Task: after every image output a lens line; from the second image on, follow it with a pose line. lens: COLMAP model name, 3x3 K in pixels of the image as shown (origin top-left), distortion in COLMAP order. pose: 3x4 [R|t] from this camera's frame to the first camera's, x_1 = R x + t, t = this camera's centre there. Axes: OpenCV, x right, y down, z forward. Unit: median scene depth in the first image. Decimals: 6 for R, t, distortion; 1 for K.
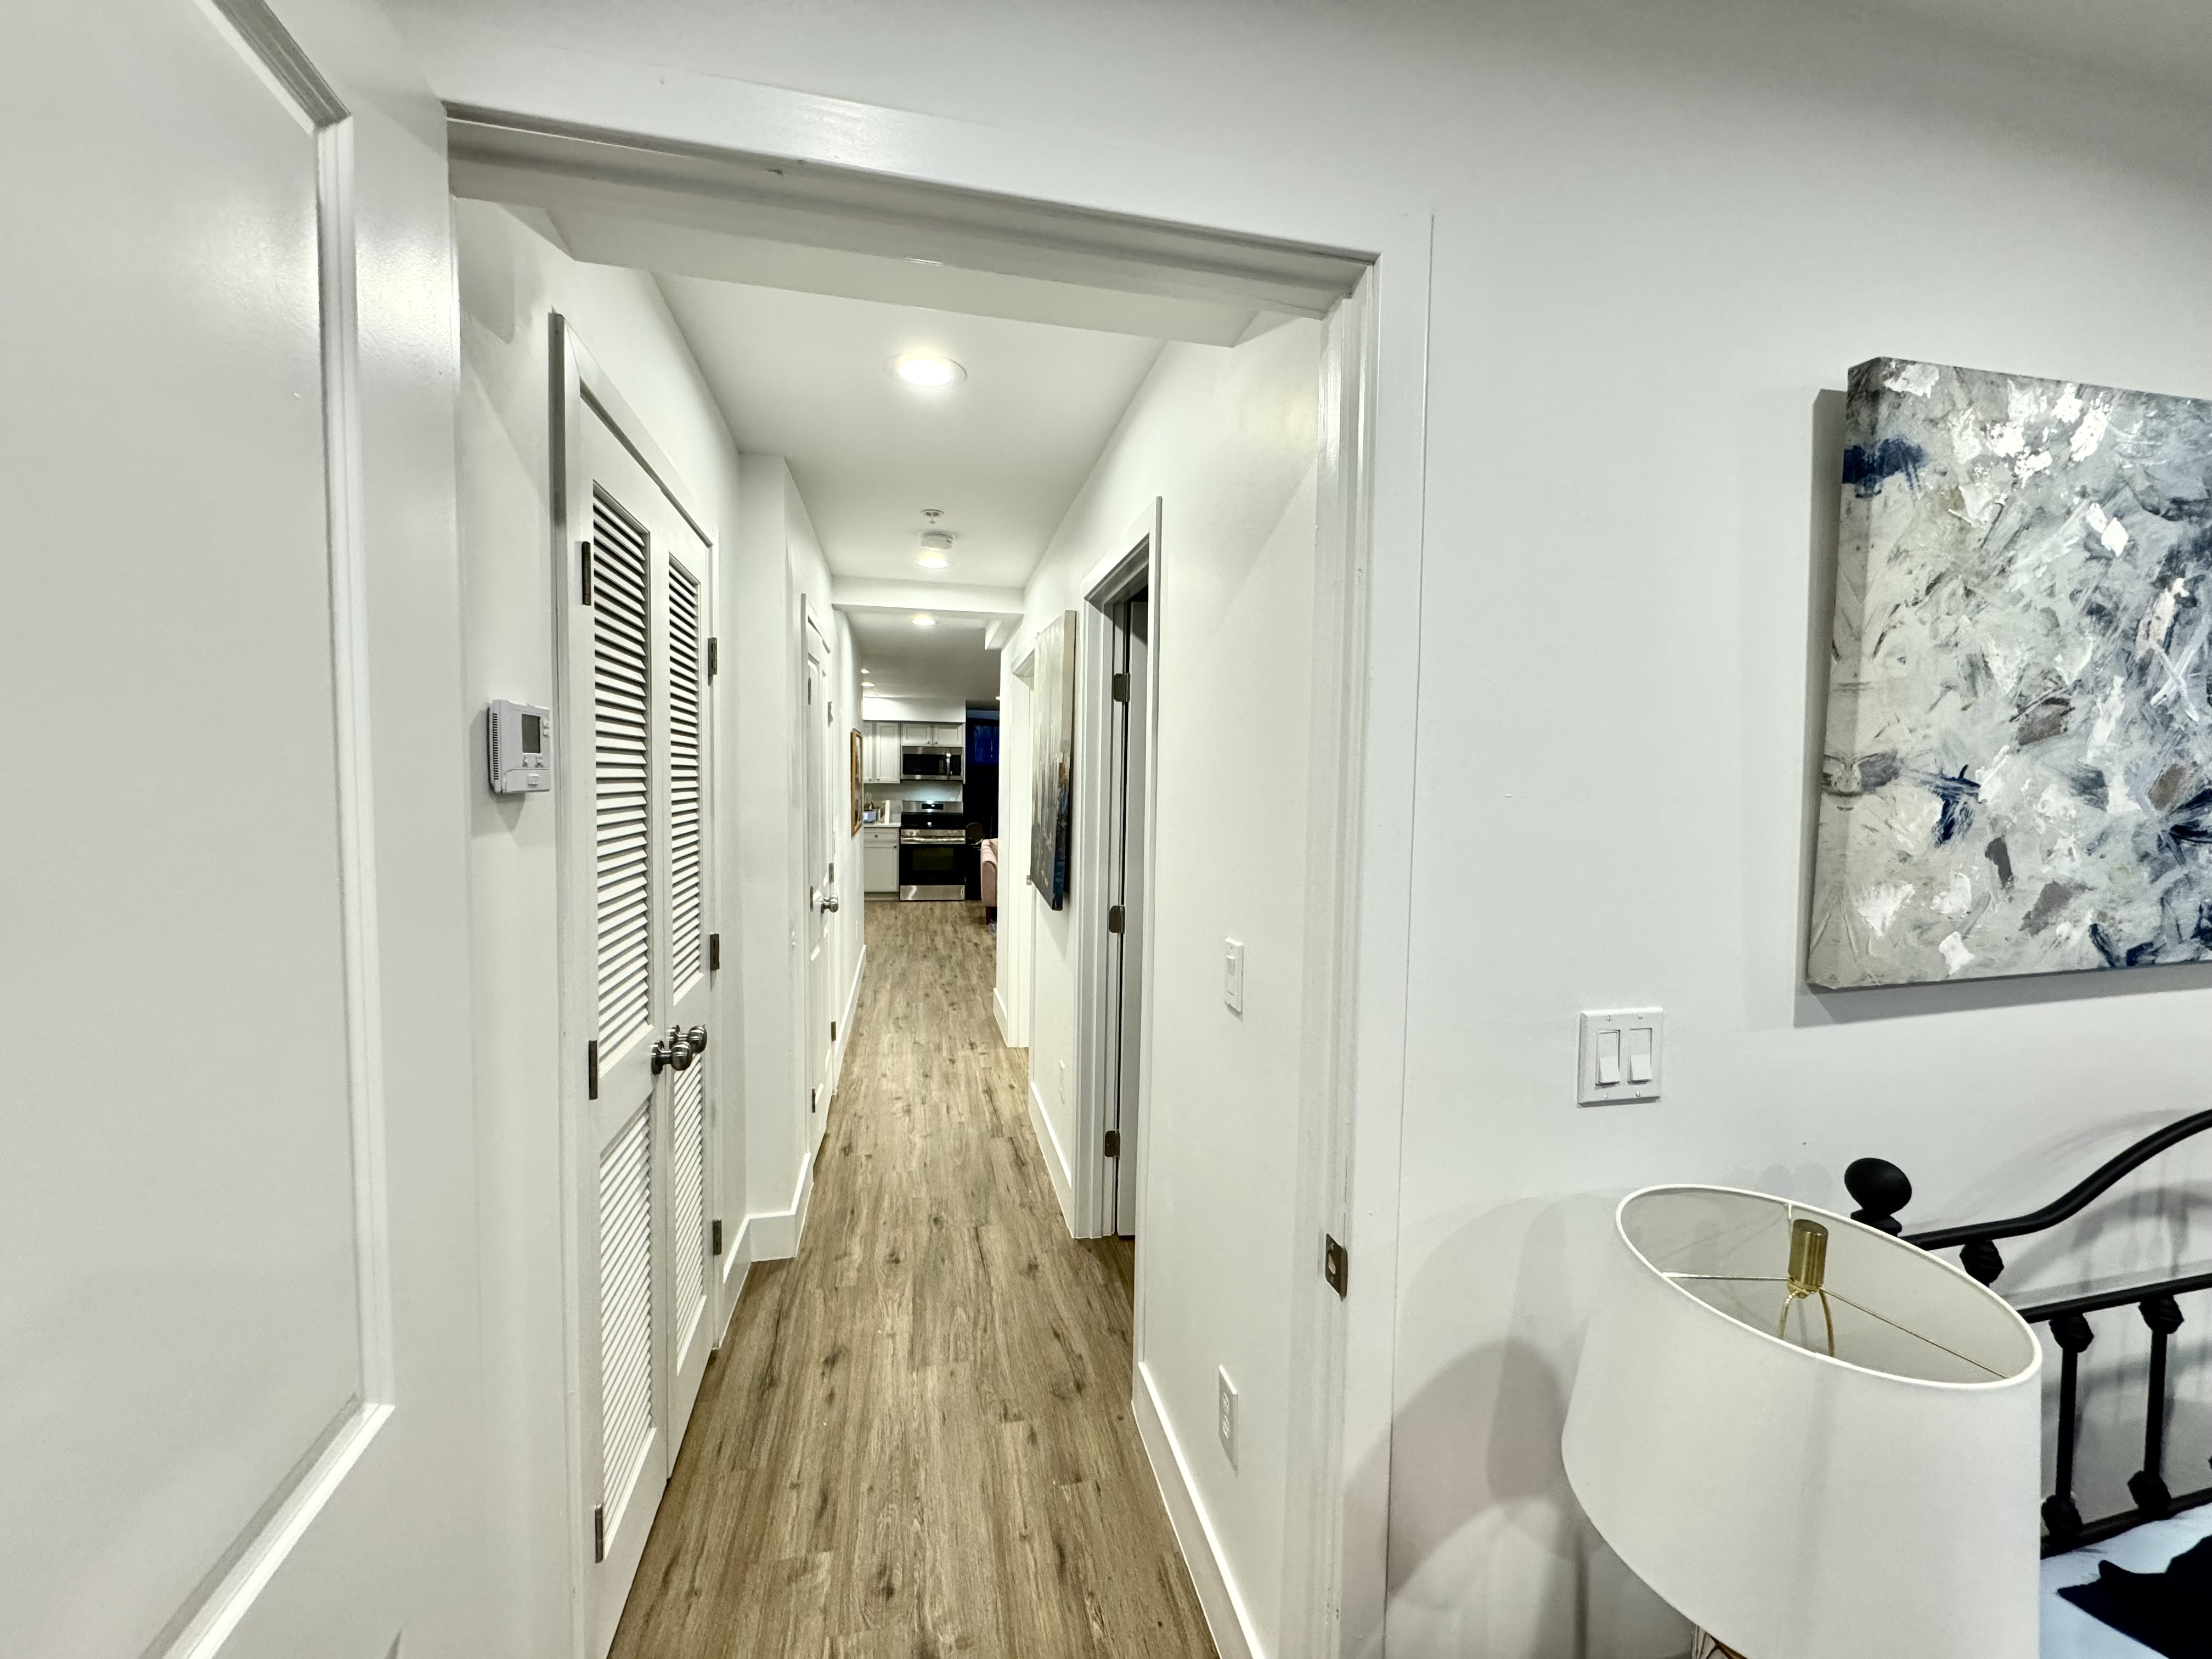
lens RADIAL K [[882.9, 0, 1129.1], [0, 882.9, 823.9], [0, 0, 1]] dist [-0.004315, 0.000096]
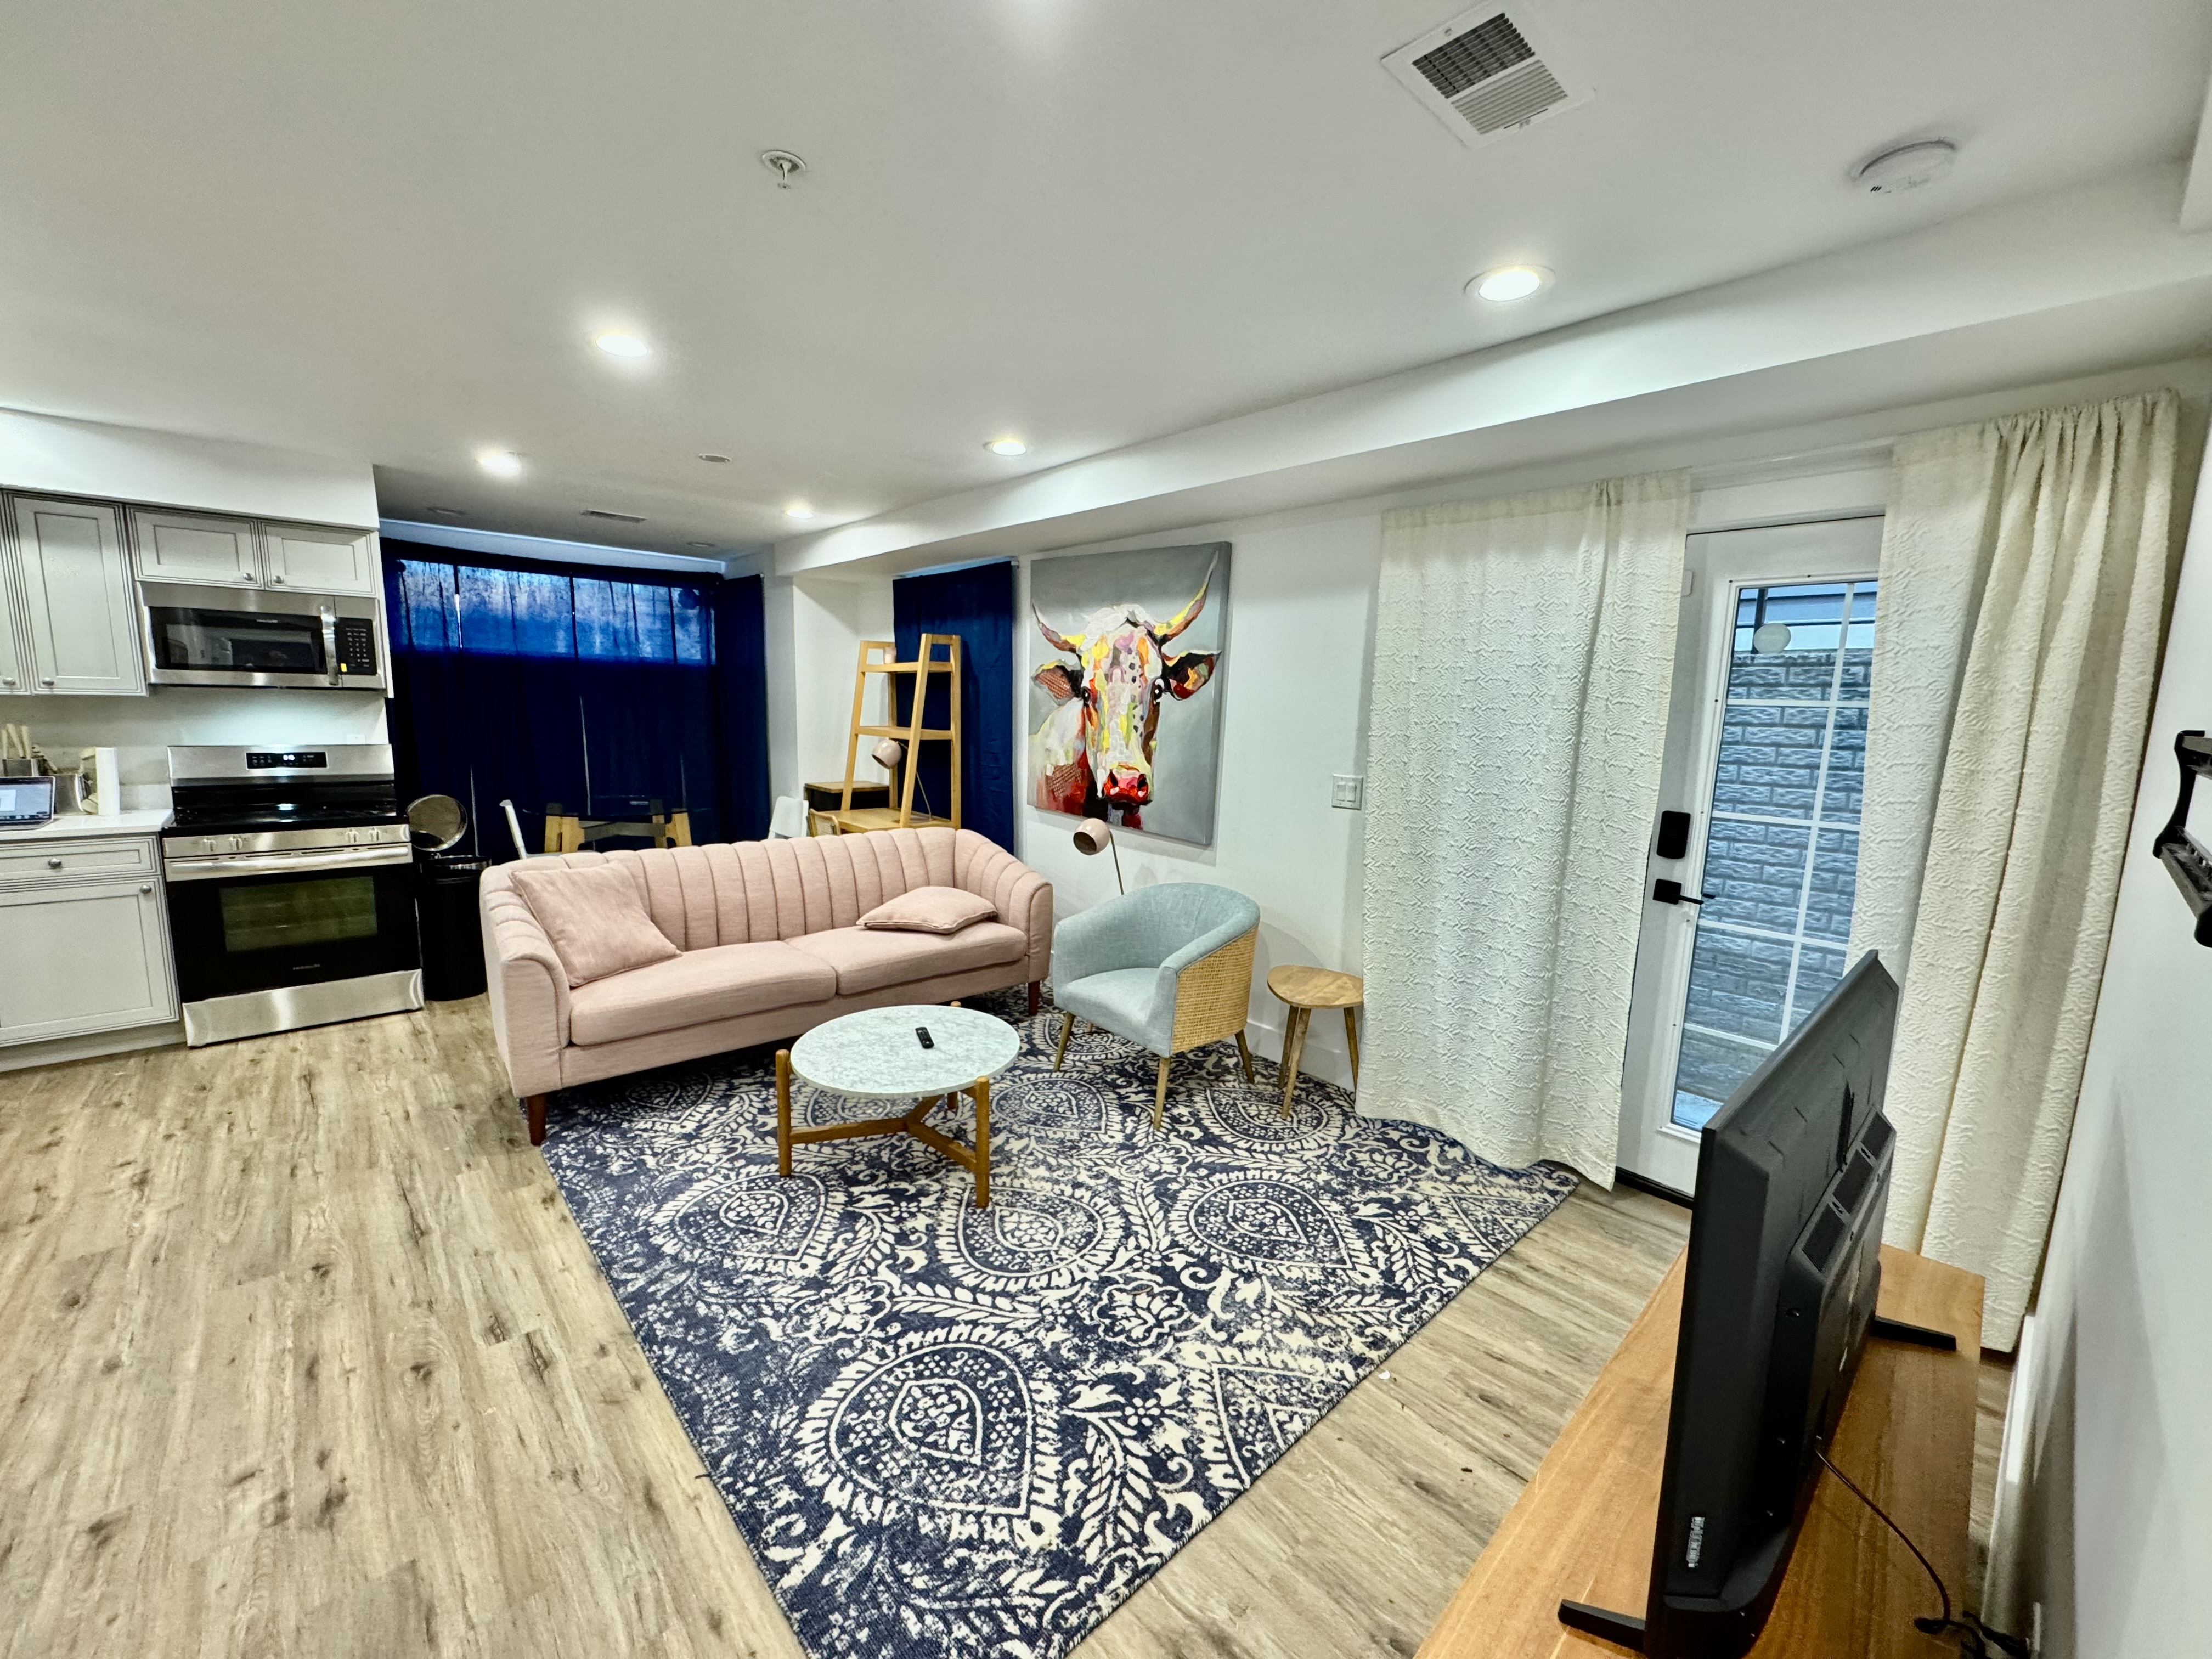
lens RADIAL K [[882.9, 0, 1107.4], [0, 882.9, 826.3], [0, 0, 1]] dist [-0.004315, 0.000096]
pose [[0.875562, -0.065559, 0.478637, -0.104871], [0.016936, 0.994306, 0.105209, -0.026053], [-0.482809, -0.084011, 0.871687, 0.533842]]
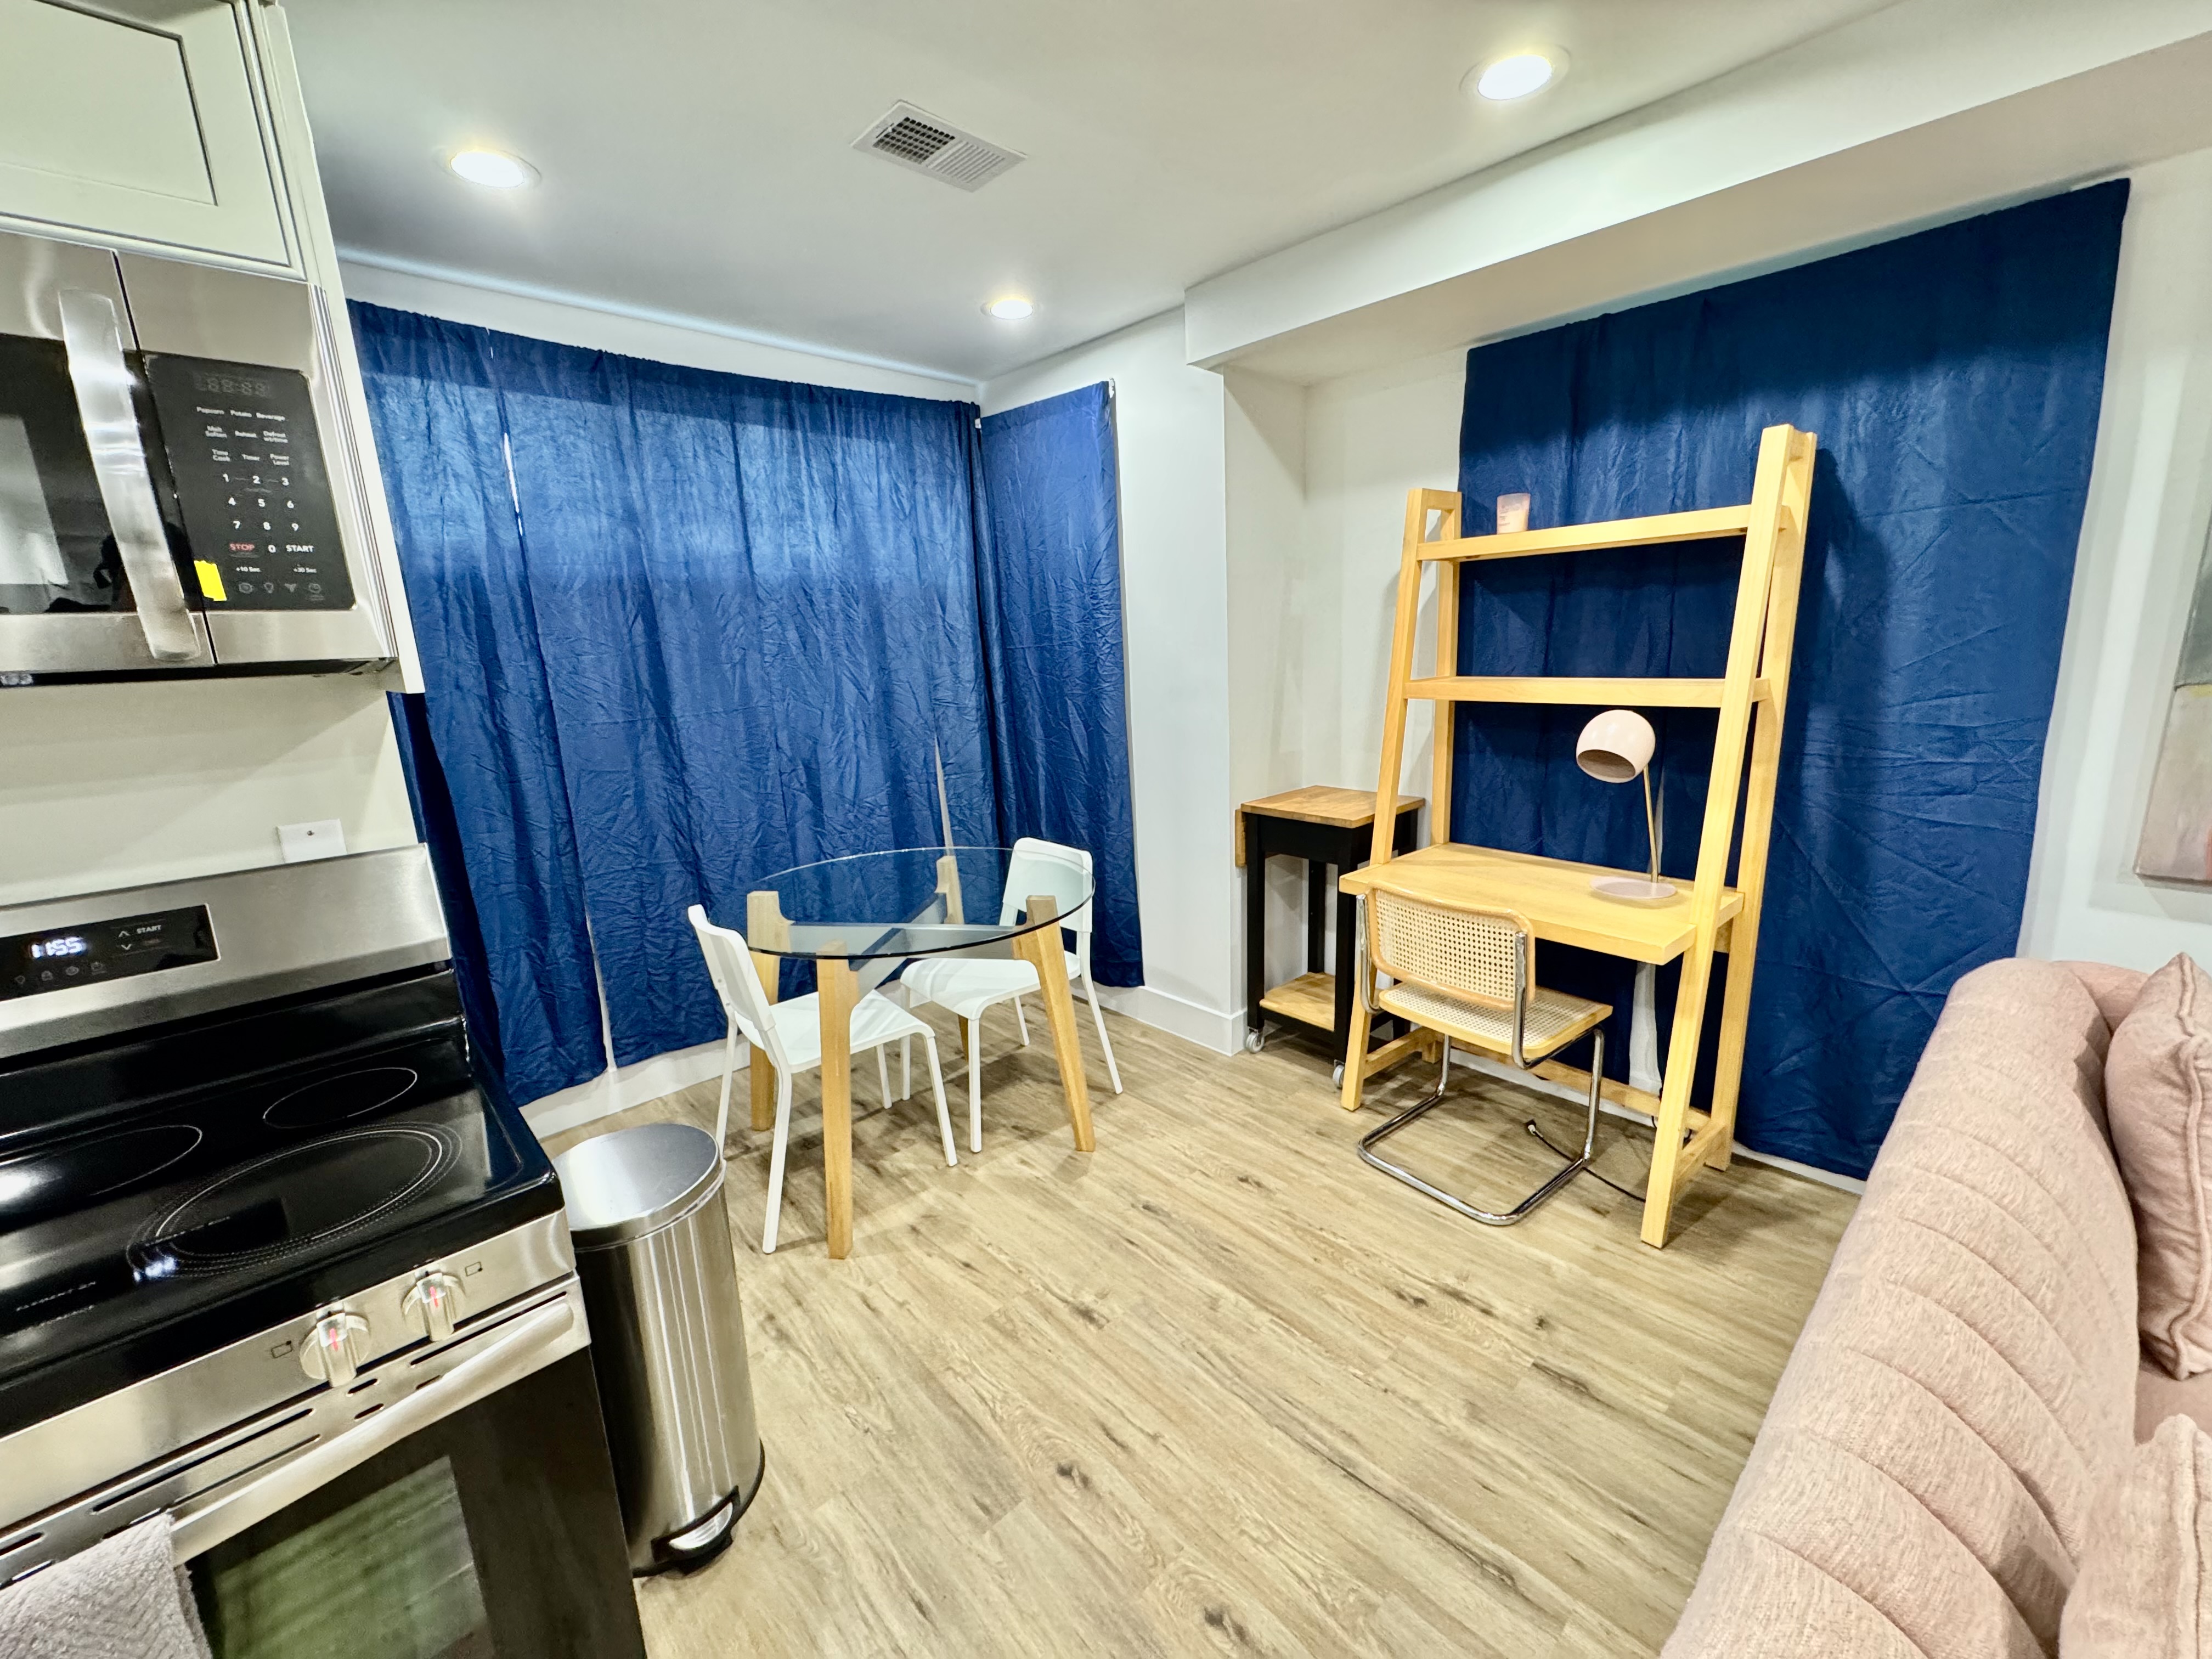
lens RADIAL K [[882.9, 0, 1098.5], [0, 882.9, 829.1], [0, 0, 1]] dist [-0.004315, 0.000096]
pose [[0.865045, -0.160575, 0.475303, -0.172871], [0.080749, 0.979606, 0.183986, -0.043611], [-0.495154, -0.120776, 0.860370, 0.890926]]
